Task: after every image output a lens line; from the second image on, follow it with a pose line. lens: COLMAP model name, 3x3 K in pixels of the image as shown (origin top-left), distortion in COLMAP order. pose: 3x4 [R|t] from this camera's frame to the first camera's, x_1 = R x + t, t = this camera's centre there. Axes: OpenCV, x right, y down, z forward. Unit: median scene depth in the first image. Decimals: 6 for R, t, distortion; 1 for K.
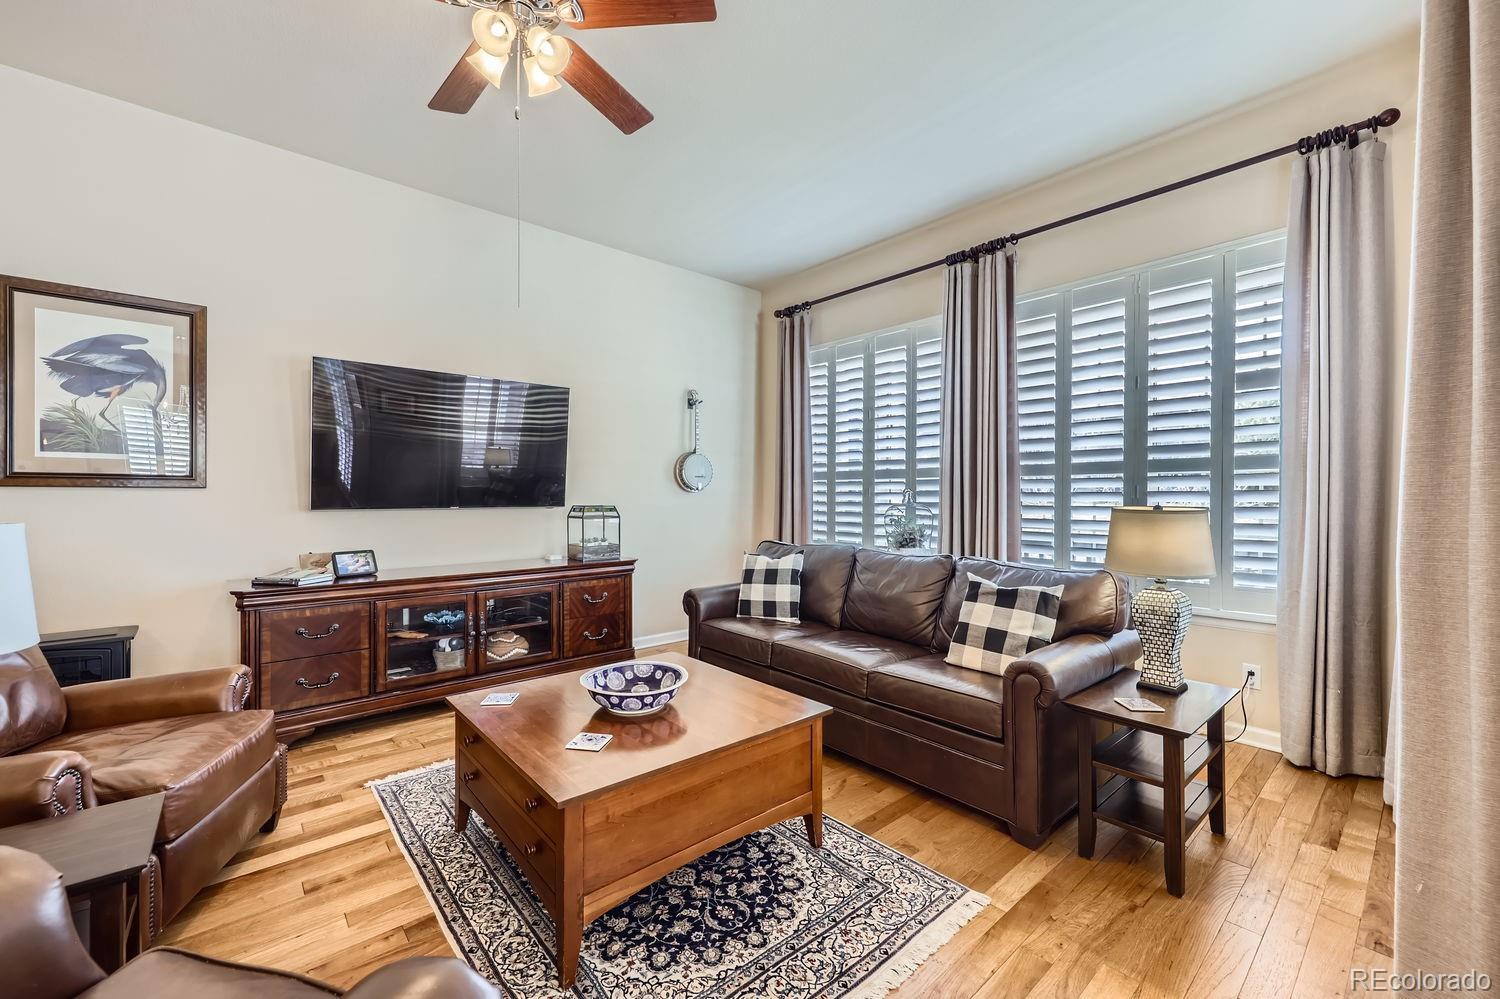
lens RADIAL K [[600.8, 0, 748.7], [0, 600.8, 494.6], [0, 0, 1]] dist [0.001923, 0.000087]
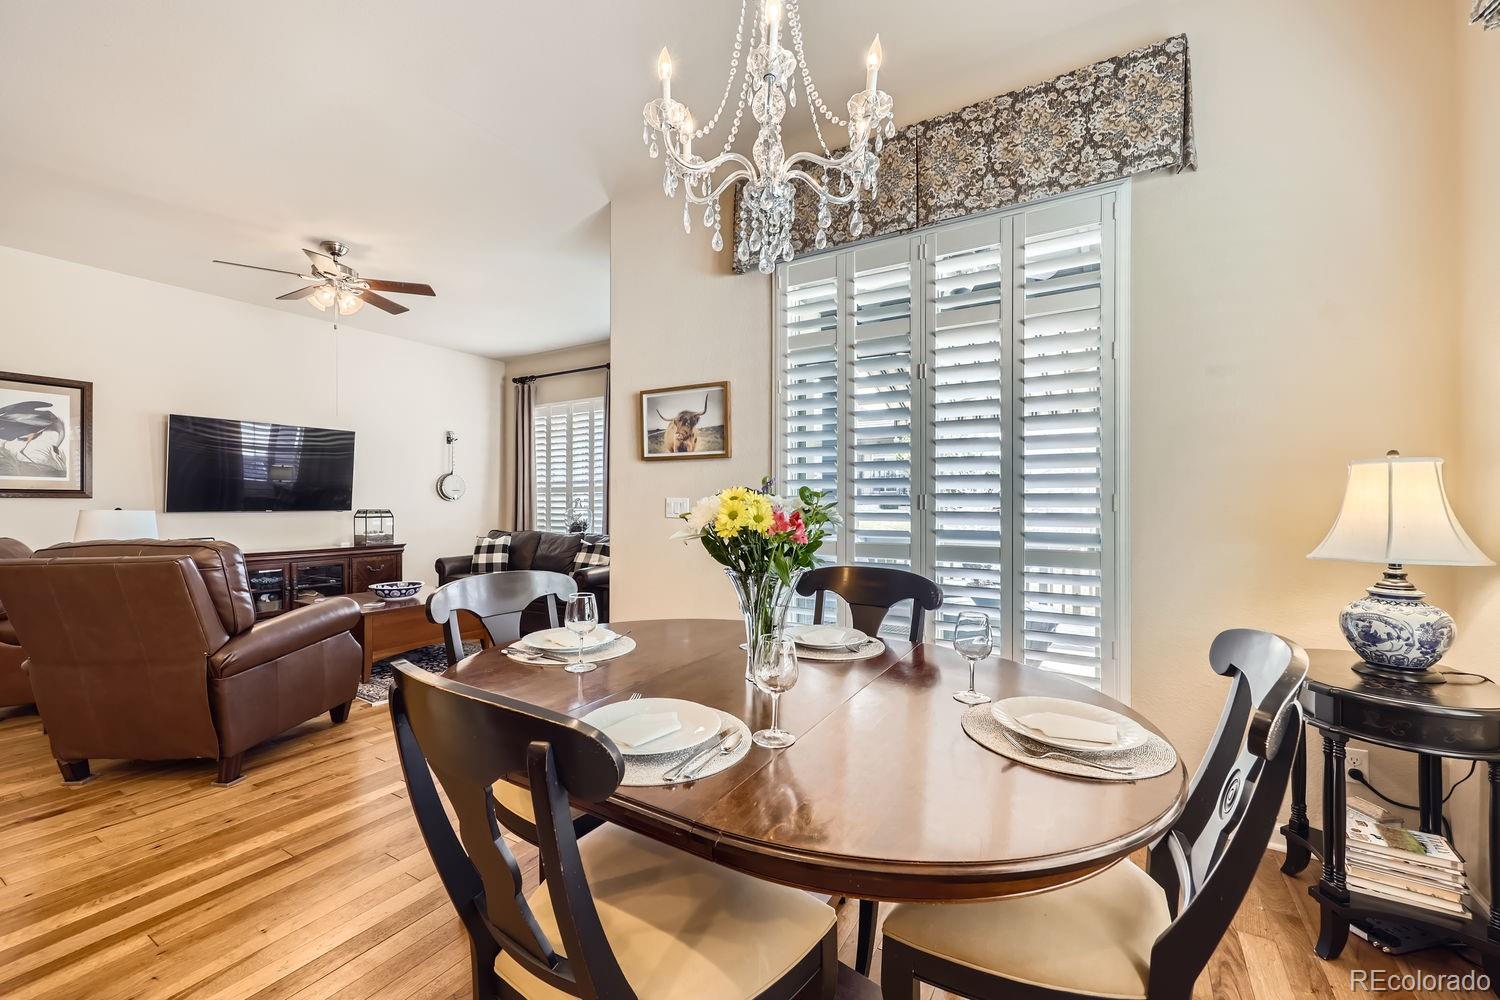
lens RADIAL K [[605.7, 0, 746.4], [0, 605.7, 503.2], [0, 0, 1]] dist [0.005580, -0.000017]
pose [[0.953996, -0.002748, 0.299807, 0.208828], [0.003687, 0.999990, -0.002566, 0.010760], [-0.299797, 0.003554, 0.953997, -0.862181]]
